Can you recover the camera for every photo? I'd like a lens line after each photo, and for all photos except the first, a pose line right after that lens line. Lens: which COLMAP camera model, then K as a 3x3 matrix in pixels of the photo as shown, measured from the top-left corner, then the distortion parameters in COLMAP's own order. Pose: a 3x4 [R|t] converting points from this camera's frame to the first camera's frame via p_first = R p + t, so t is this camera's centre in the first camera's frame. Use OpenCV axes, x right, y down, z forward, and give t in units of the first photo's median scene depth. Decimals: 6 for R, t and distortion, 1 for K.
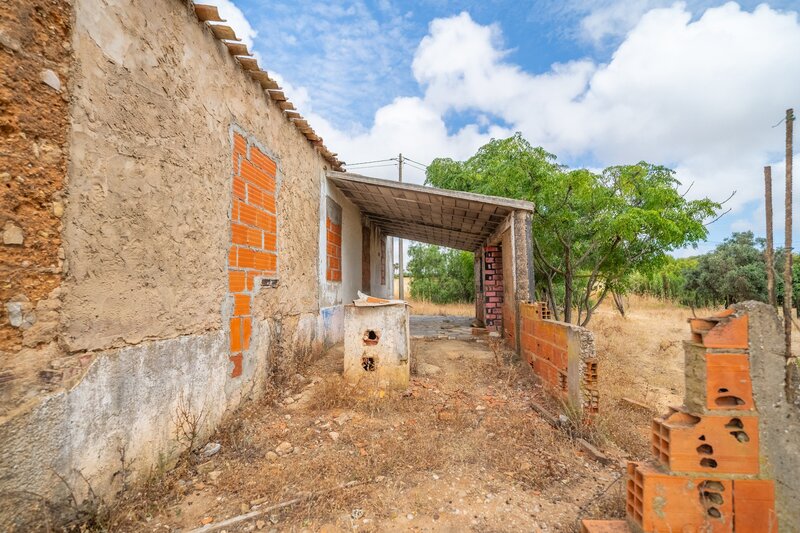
lens RADIAL K [[364.7, 0, 400.0], [0, 364.7, 266.5], [0, 0, 1]] dist [-0.000307, -0.000145]
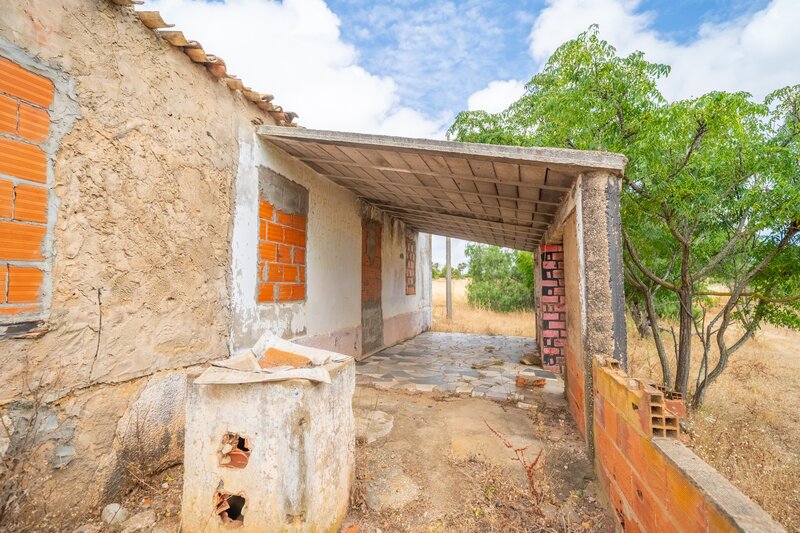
lens RADIAL K [[376.6, 0, 401.9], [0, 376.6, 266.9], [0, 0, 1]] dist [-0.000993, -0.000520]
pose [[0.985180, -0.000661, -0.171523, 0.135696], [0.001129, 0.999996, 0.002632, -0.022081], [0.171521, -0.002786, 0.985177, 0.383640]]
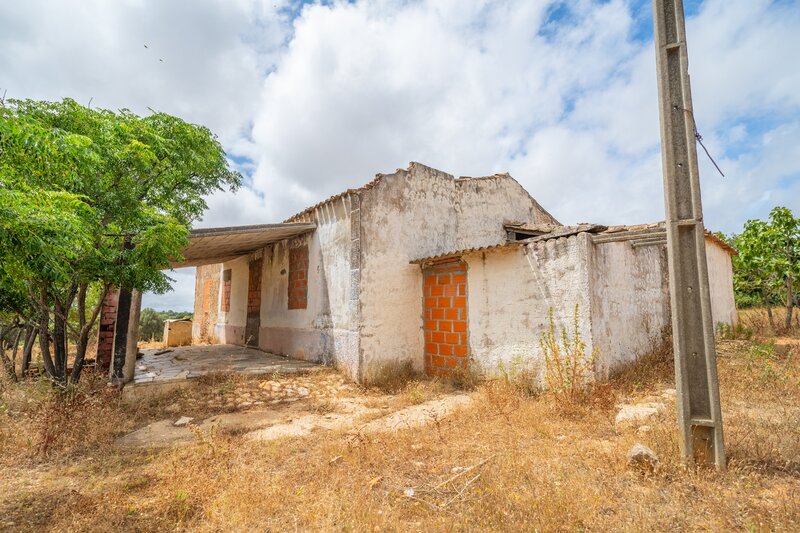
lens RADIAL K [[364.7, 0, 400.0], [0, 364.7, 266.5], [0, 0, 1]] dist [-0.000307, -0.000145]
pose [[-0.688980, -0.085334, -0.719740, 0.591237], [0.048394, 0.985412, -0.163159, 0.168570], [0.723163, -0.147244, -0.674799, 2.982172]]
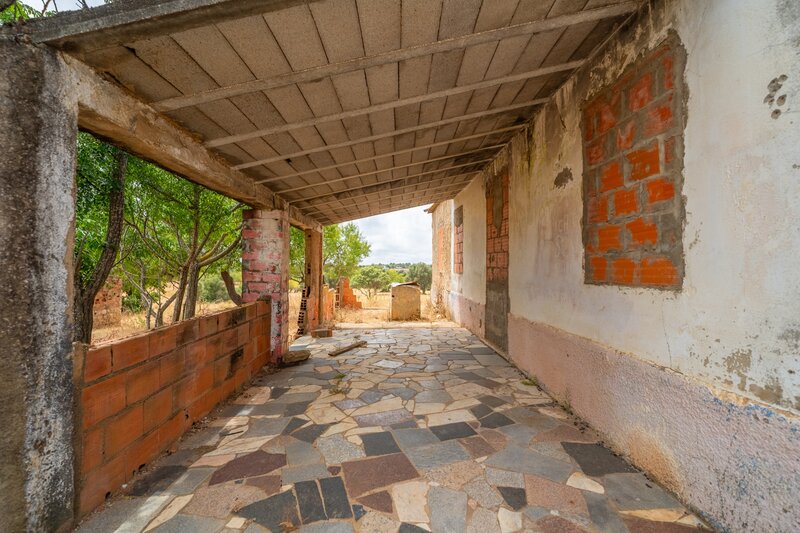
lens RADIAL K [[364.7, 0, 400.0], [0, 364.7, 266.5], [0, 0, 1]] dist [-0.000307, -0.000145]
pose [[-0.990834, 0.004465, -0.135011, 0.187728], [0.012133, 0.998356, -0.056027, 0.087659], [0.134539, -0.057152, -0.989259, 2.181475]]
